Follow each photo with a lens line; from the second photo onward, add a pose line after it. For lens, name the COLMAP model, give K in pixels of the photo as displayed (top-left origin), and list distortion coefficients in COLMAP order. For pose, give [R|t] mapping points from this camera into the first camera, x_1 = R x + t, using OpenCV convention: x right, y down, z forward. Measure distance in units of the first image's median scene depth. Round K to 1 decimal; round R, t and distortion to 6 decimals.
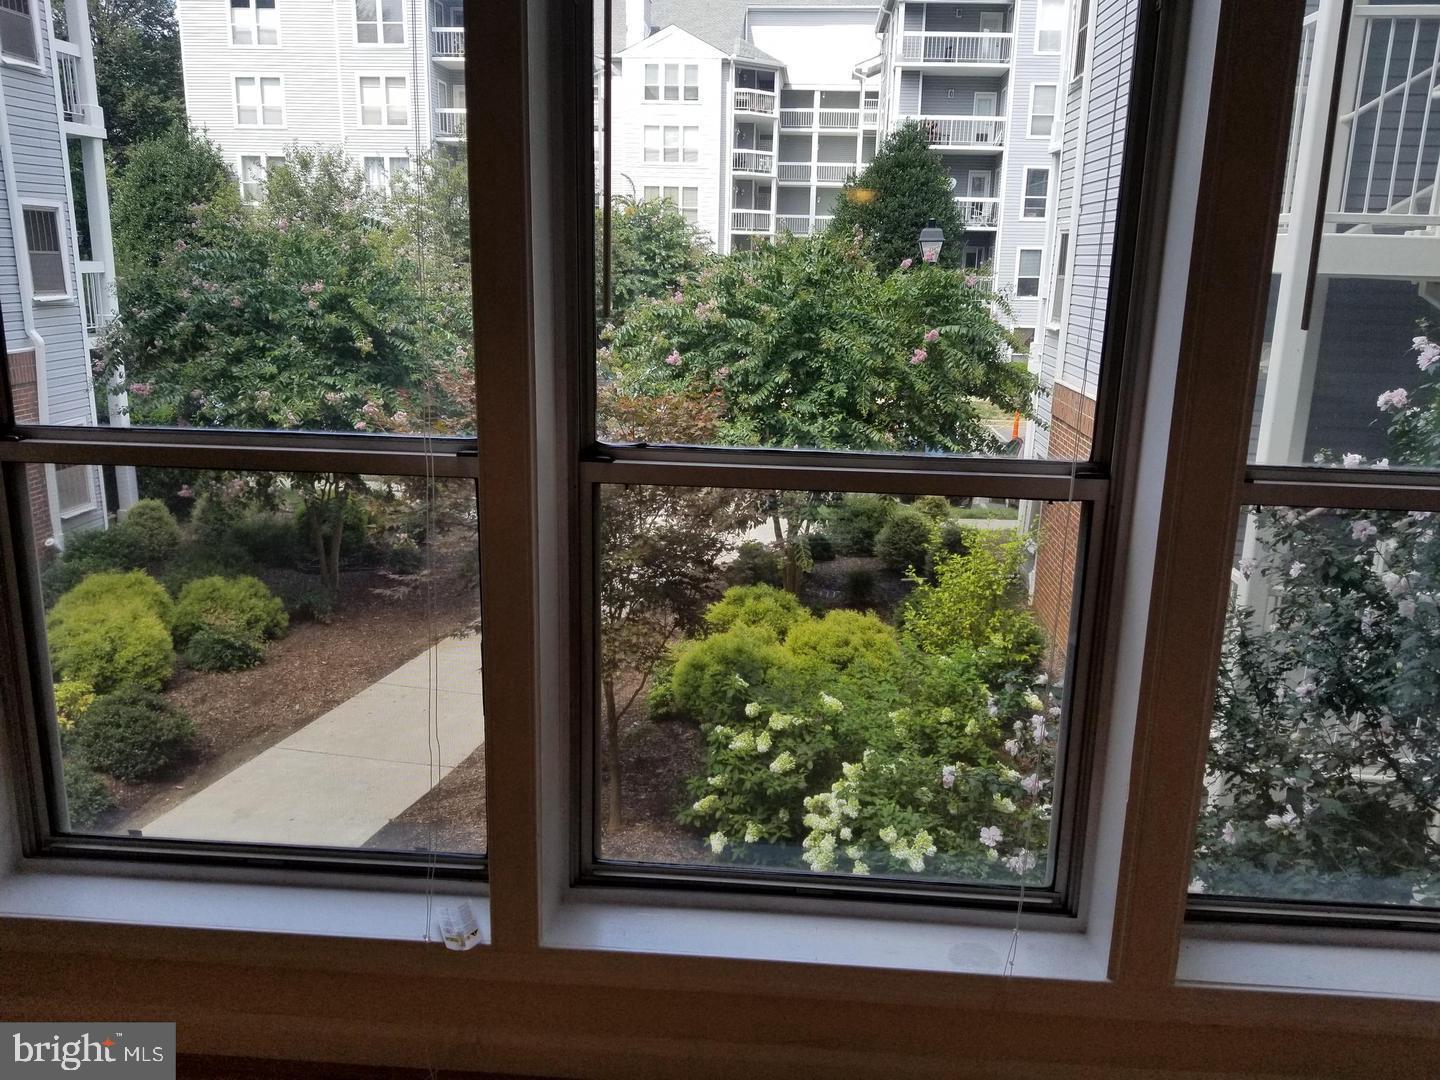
lens RADIAL K [[1139.0, 0, 716.2], [0, 1139.0, 533.3], [0, 0, 1]] dist [0.060712, -0.117627]
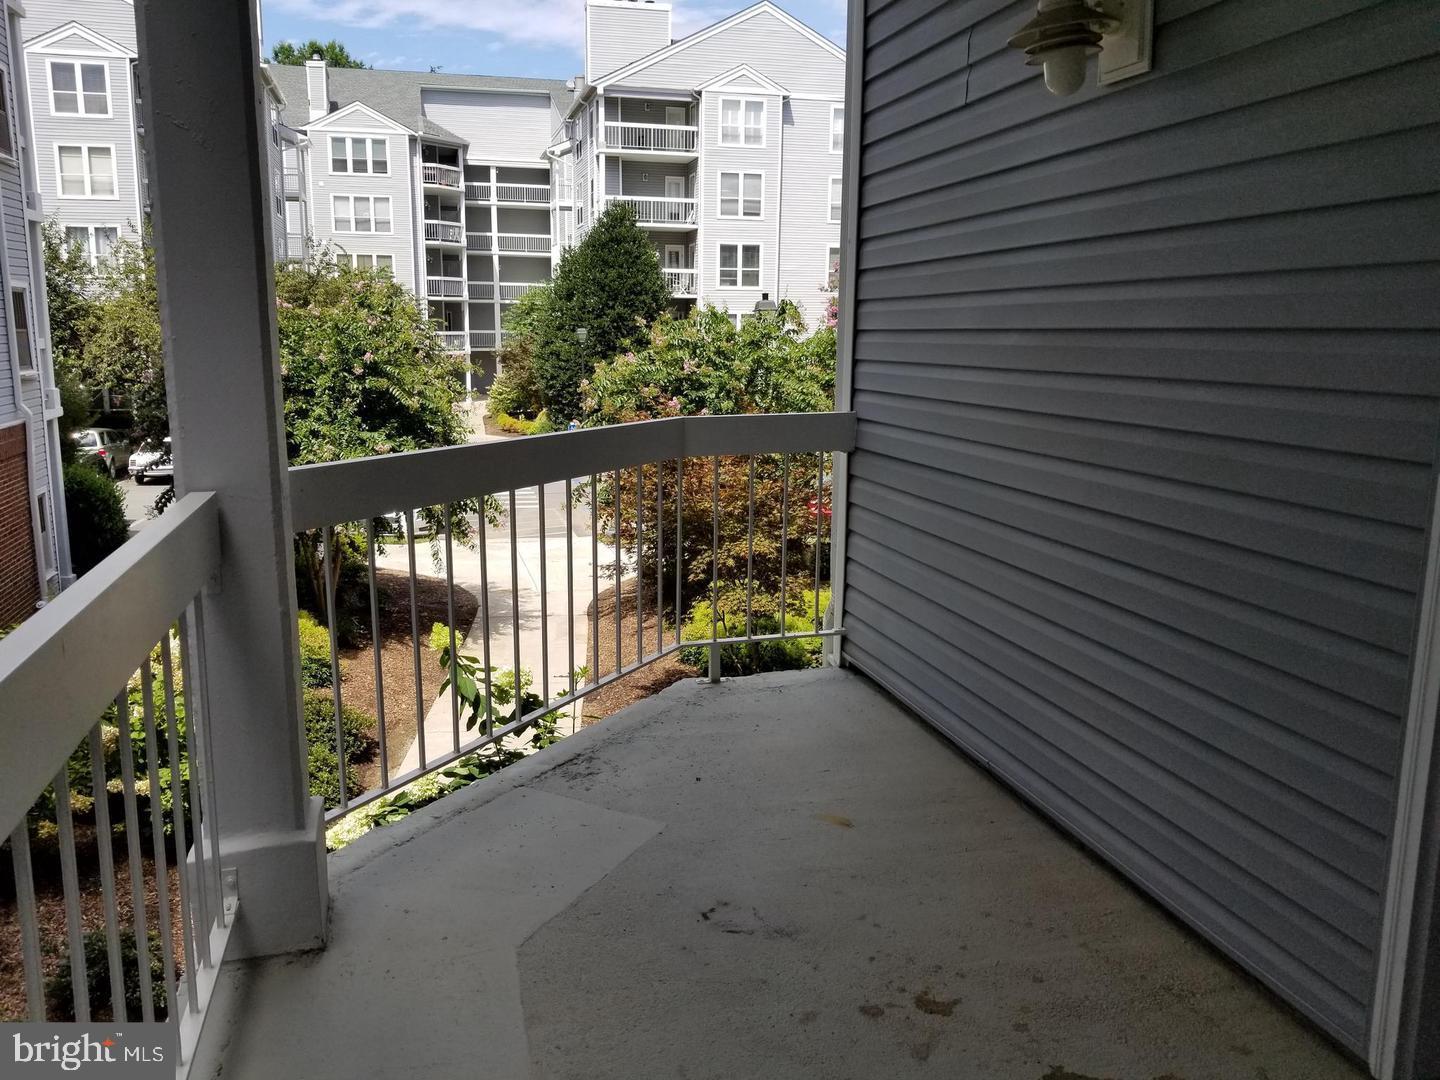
lens RADIAL K [[1123.1, 0, 714.7], [0, 1123.1, 528.2], [0, 0, 1]] dist [0.066684, -0.127327]
pose [[0.948257, -0.070685, 0.309537, -0.102421], [0.087223, 0.995389, -0.039900, 0.010787], [-0.305290, 0.064834, 0.950050, -0.056007]]
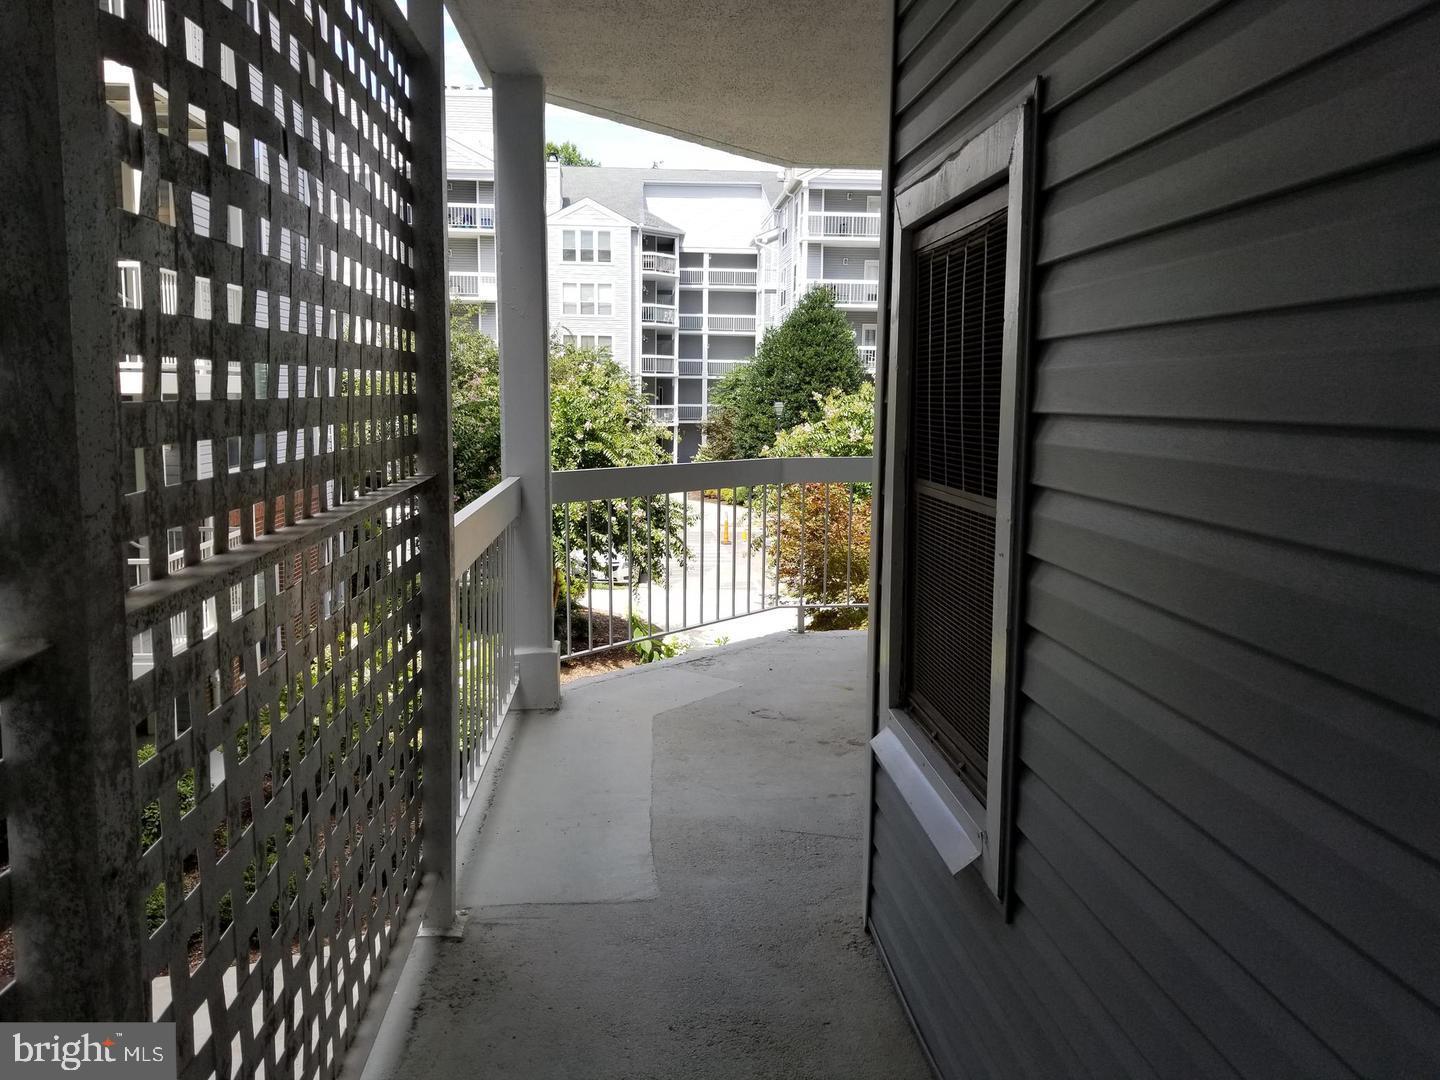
lens RADIAL K [[1123.1, 0, 714.7], [0, 1123.1, 528.2], [0, 0, 1]] dist [0.066684, -0.127327]
pose [[0.989932, -0.026699, 0.139001, -0.104557], [0.042998, 0.992364, -0.115611, 0.023157], [-0.134852, 0.120423, 0.983521, -0.108034]]
